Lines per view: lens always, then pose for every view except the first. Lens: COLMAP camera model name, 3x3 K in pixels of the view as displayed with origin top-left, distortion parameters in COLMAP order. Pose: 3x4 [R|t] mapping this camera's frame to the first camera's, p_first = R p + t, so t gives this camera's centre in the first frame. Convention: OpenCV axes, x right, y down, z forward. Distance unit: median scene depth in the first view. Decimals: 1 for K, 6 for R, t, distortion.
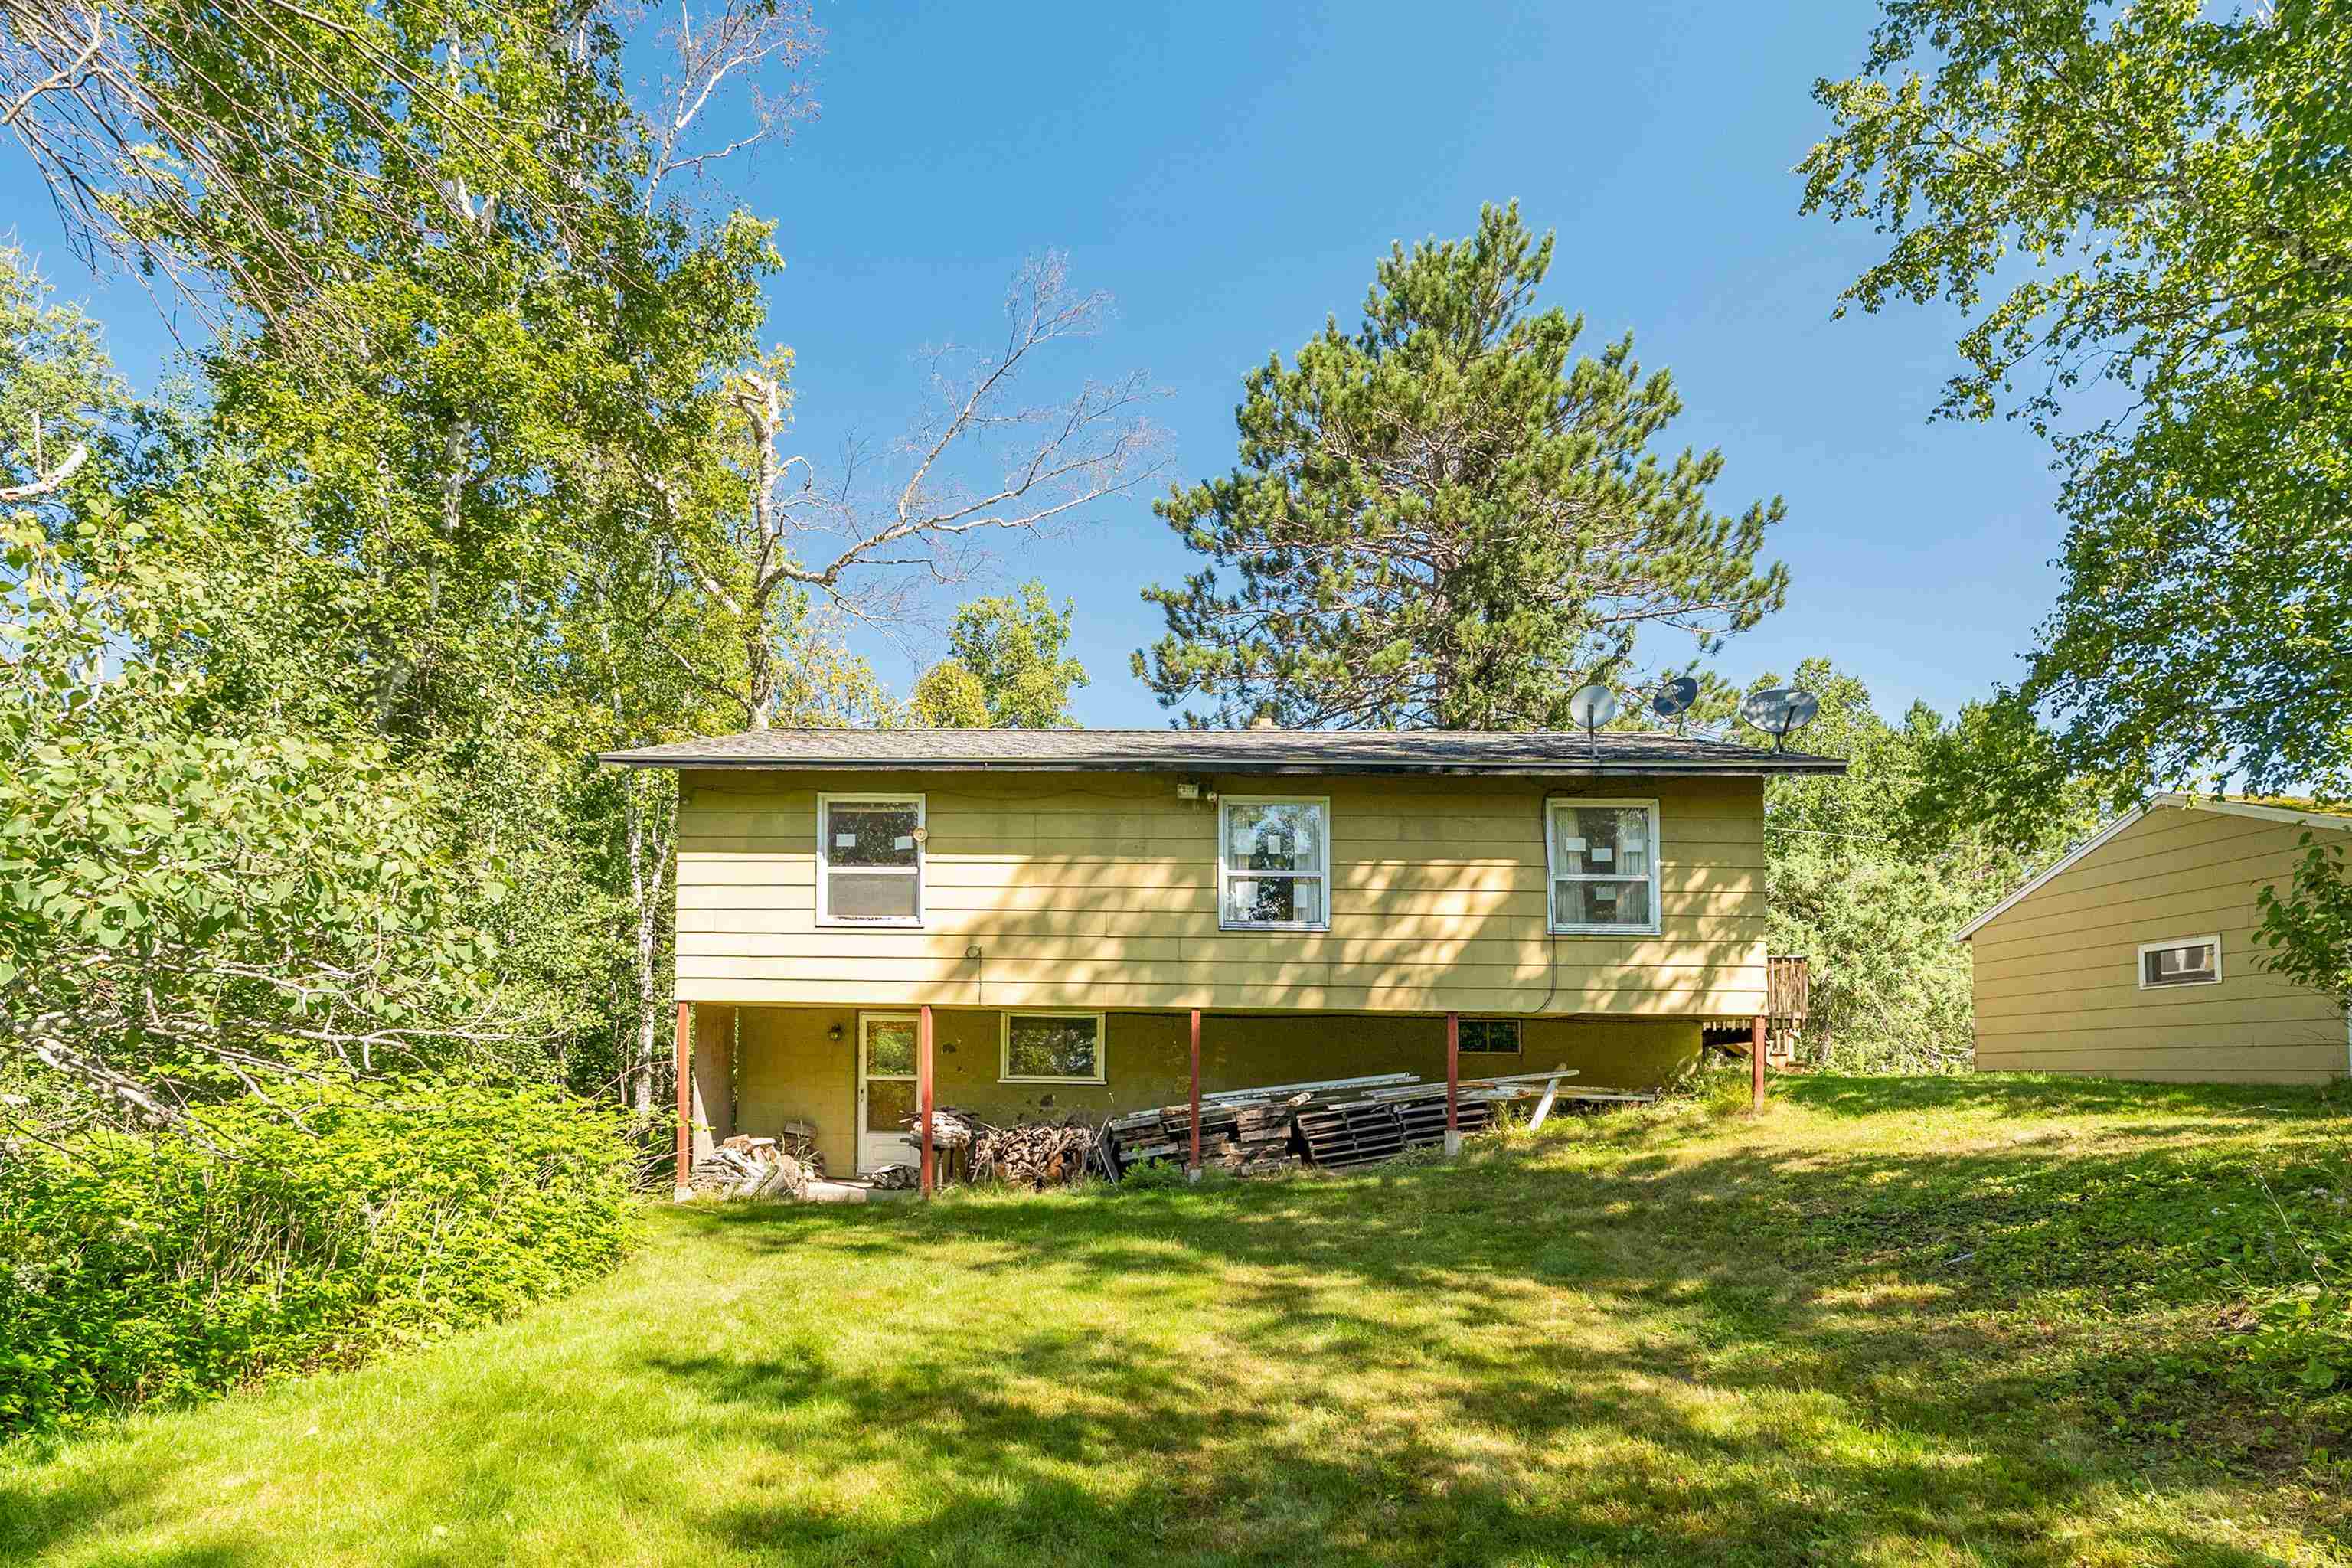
lens RADIAL K [[1089.5, 0, 1176.0], [0, 1089.5, 784.0], [0, 0, 1]] dist [-0.002407, -0.000105]
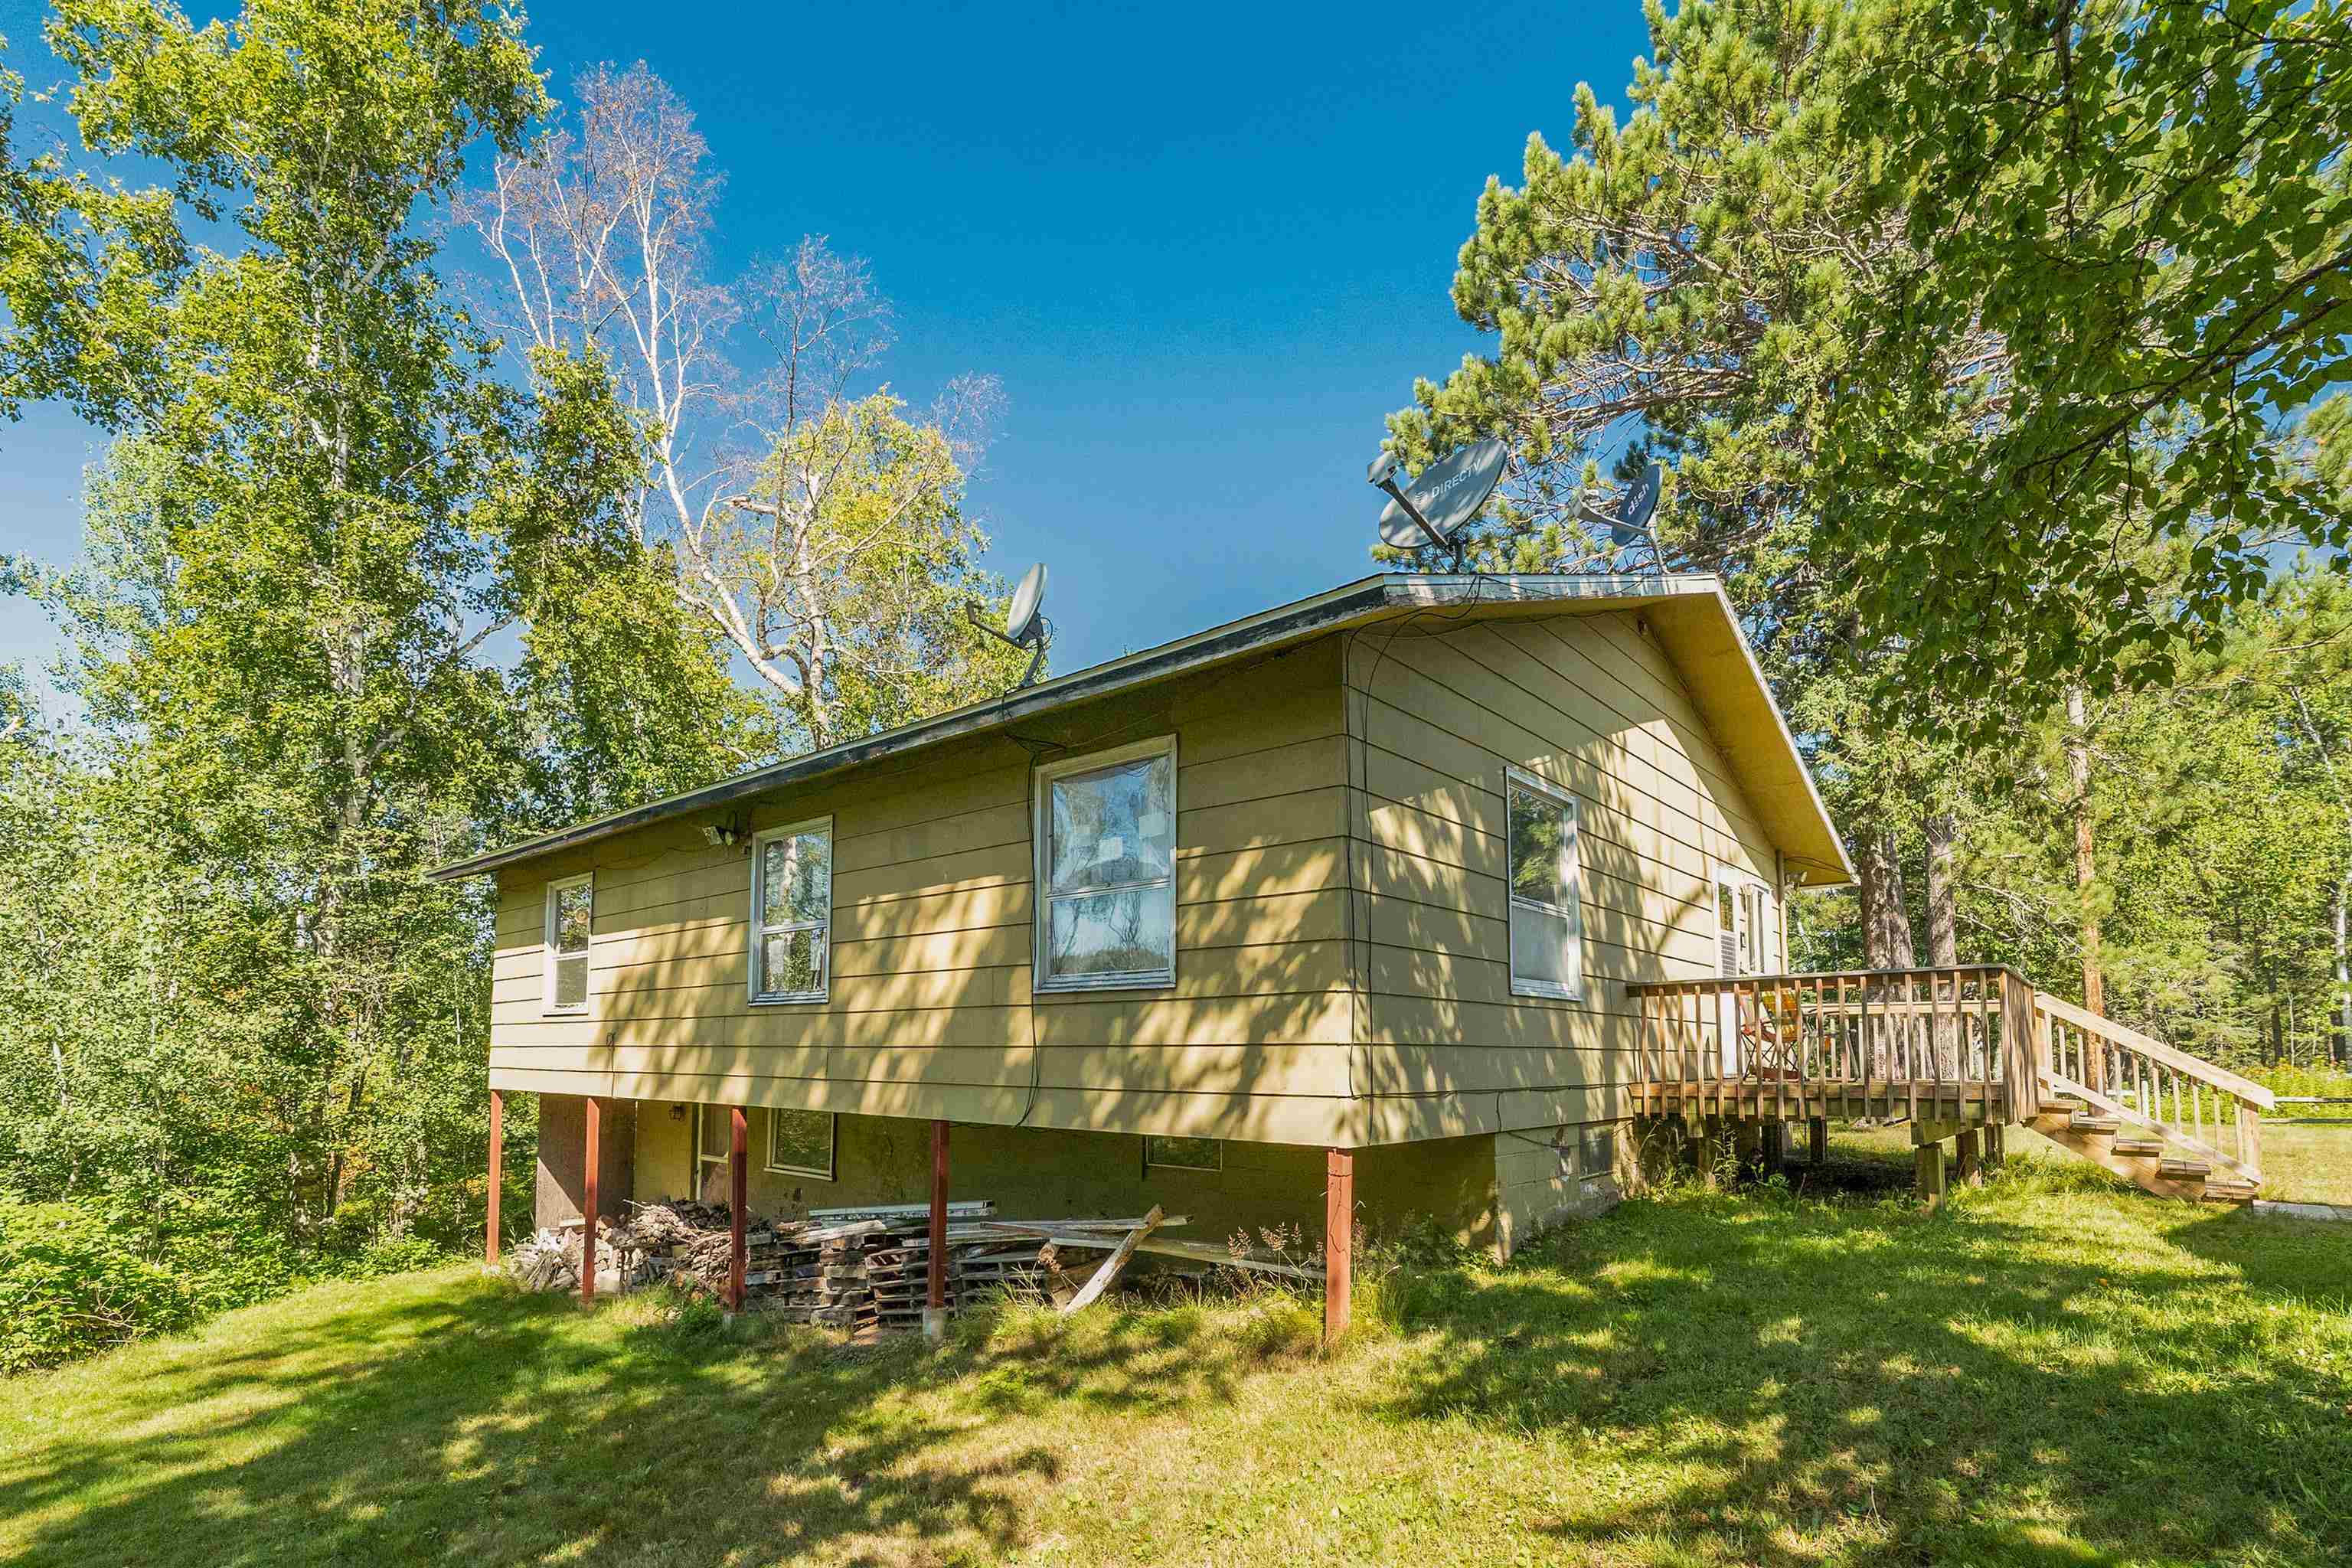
lens RADIAL K [[1089.5, 0, 1176.0], [0, 1089.5, 784.0], [0, 0, 1]] dist [-0.002407, -0.000105]
pose [[0.763435, -0.161084, -0.625475, 0.797181], [0.162299, 0.985173, -0.055624, 0.070179], [0.625161, -0.059049, 0.778259, 0.587859]]
